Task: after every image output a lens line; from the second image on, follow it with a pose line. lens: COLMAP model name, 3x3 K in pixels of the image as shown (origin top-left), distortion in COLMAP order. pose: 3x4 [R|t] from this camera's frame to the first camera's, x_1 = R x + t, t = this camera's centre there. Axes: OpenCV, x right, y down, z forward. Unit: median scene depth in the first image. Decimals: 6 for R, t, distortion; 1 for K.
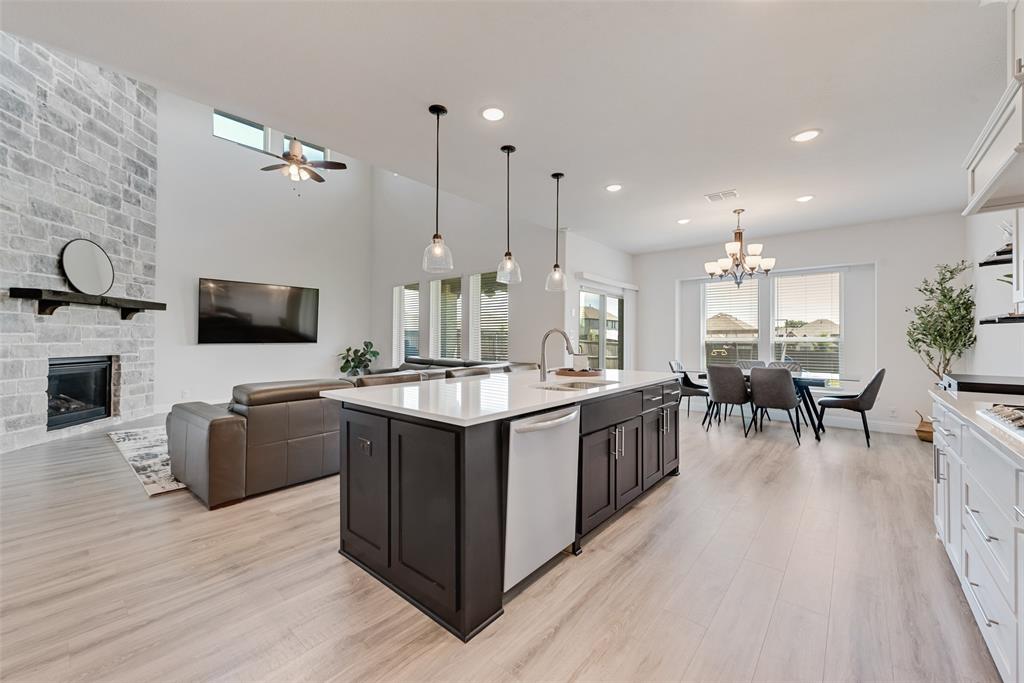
lens RADIAL K [[398.1, 0, 506.8], [0, 398.1, 337.3], [0, 0, 1]] dist [0.007072, -0.002642]
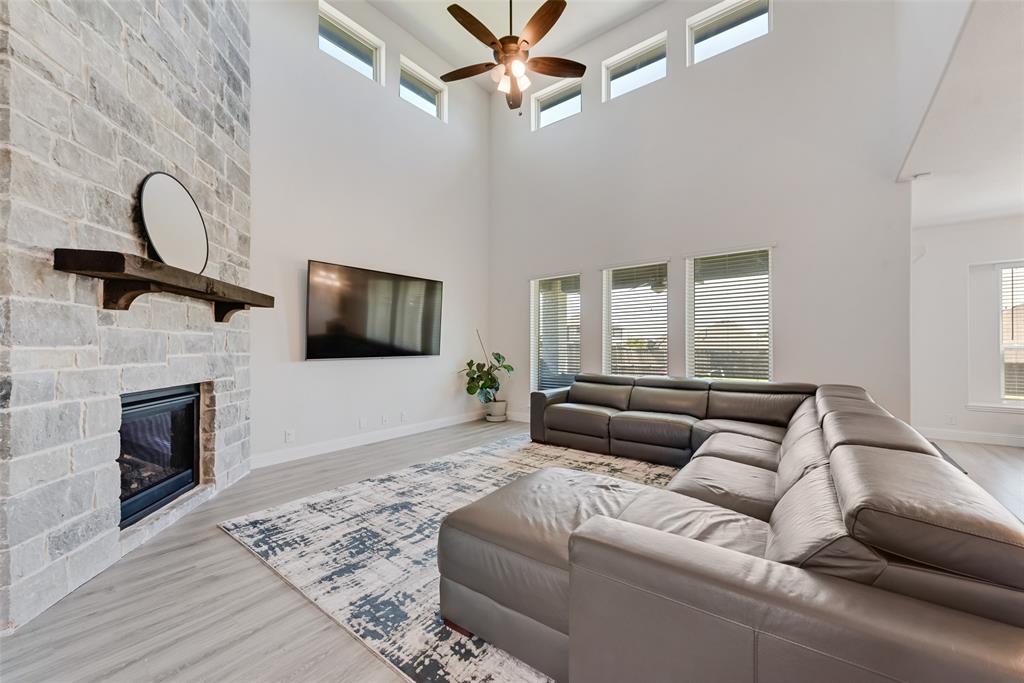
lens RADIAL K [[398.1, 0, 516.3], [0, 398.1, 346.2], [0, 0, 1]] dist [0.007072, -0.002642]
pose [[0.998163, -0.010522, 0.059663, -0.601528], [0.010342, 0.999941, 0.003317, -0.005522], [-0.059695, -0.002694, 0.998213, 0.411926]]
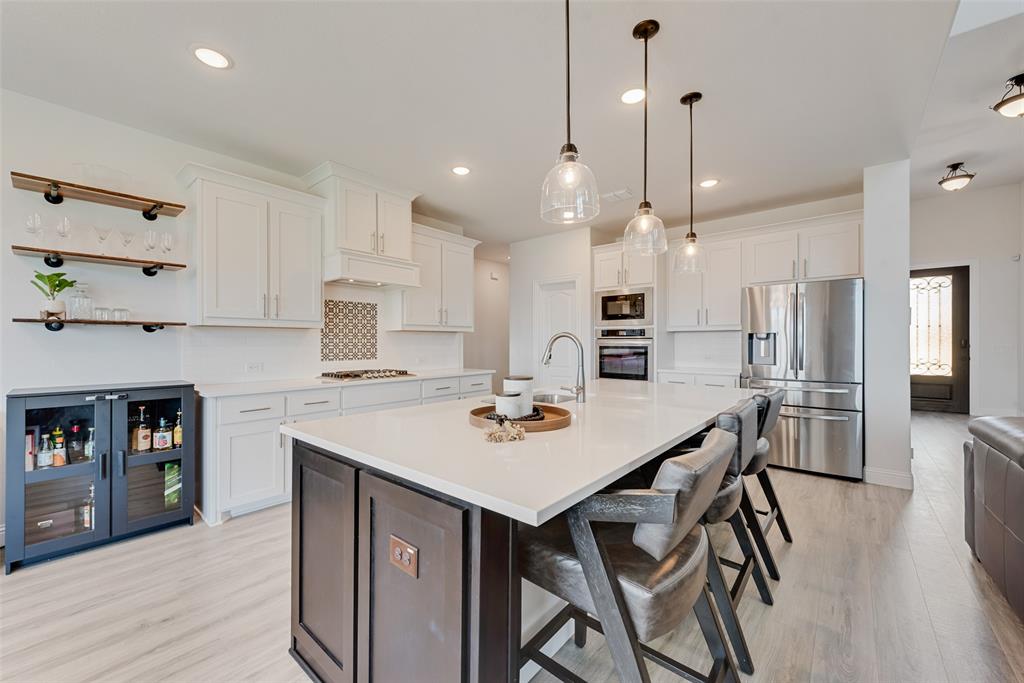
lens RADIAL K [[398.1, 0, 508.1], [0, 398.1, 344.2], [0, 0, 1]] dist [0.007072, -0.002642]
pose [[-0.999959, -0.002093, -0.008761, 0.134913], [-0.002093, 0.999998, -0.000015, 0.001806], [0.008761, 0.000004, -0.999962, 0.998846]]
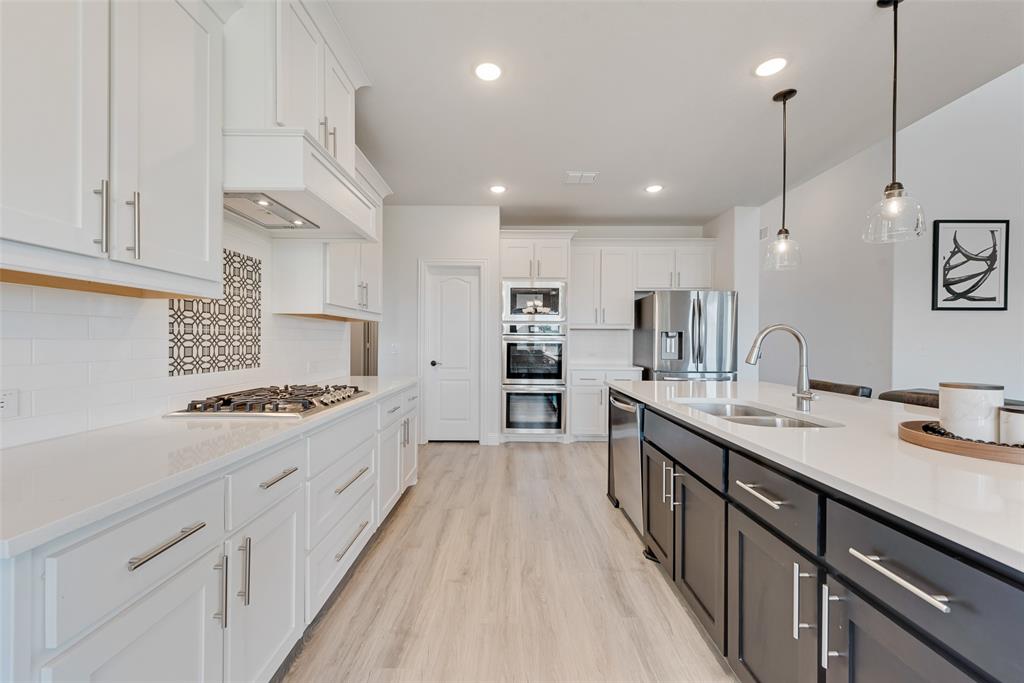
lens RADIAL K [[398.1, 0, 507.9], [0, 398.1, 341.5], [0, 0, 1]] dist [0.007072, -0.002642]
pose [[-0.763343, -0.007387, -0.645952, 0.476029], [-0.005606, 0.999973, -0.004811, 0.006588], [0.645970, -0.000051, -0.763363, 0.671624]]
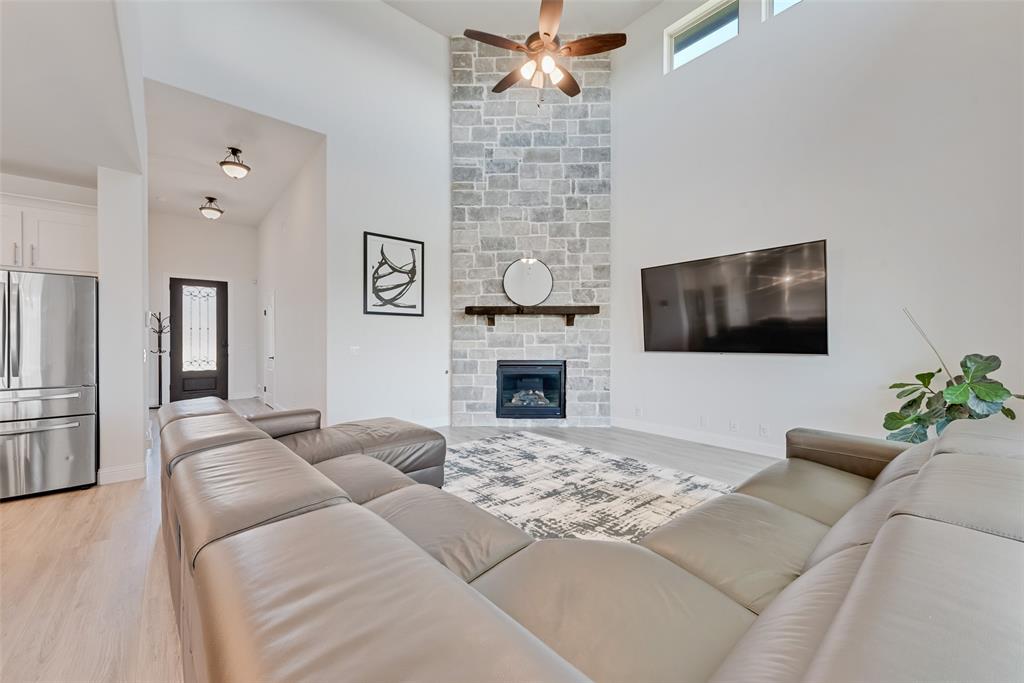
lens RADIAL K [[398.1, 0, 505.0], [0, 398.1, 343.4], [0, 0, 1]] dist [0.007072, -0.002642]
pose [[-0.156757, 0.000398, -0.987637, 0.079207], [0.002822, 0.999996, -0.000045, 0.000016], [0.987633, -0.002794, -0.156758, 1.097488]]
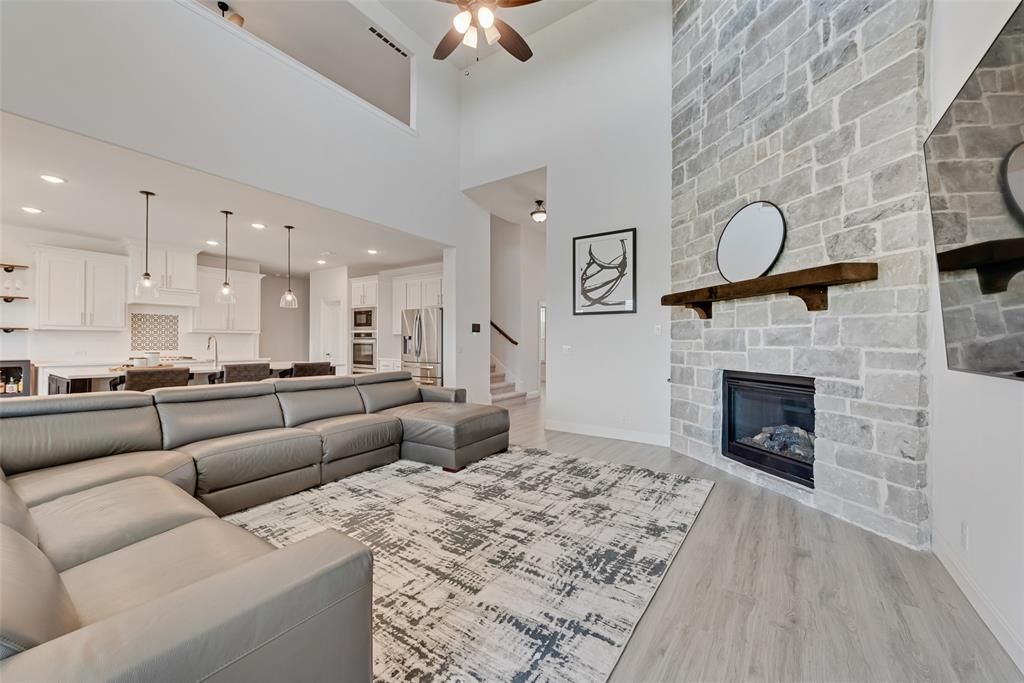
lens RADIAL K [[398.1, 0, 511.6], [0, 398.1, 343.6], [0, 0, 1]] dist [0.007072, -0.002642]
pose [[-0.993659, -0.009327, -0.112052, -0.556240], [-0.009219, 0.999956, -0.001482, 0.003345], [0.112061, -0.000439, -0.993701, 1.616674]]
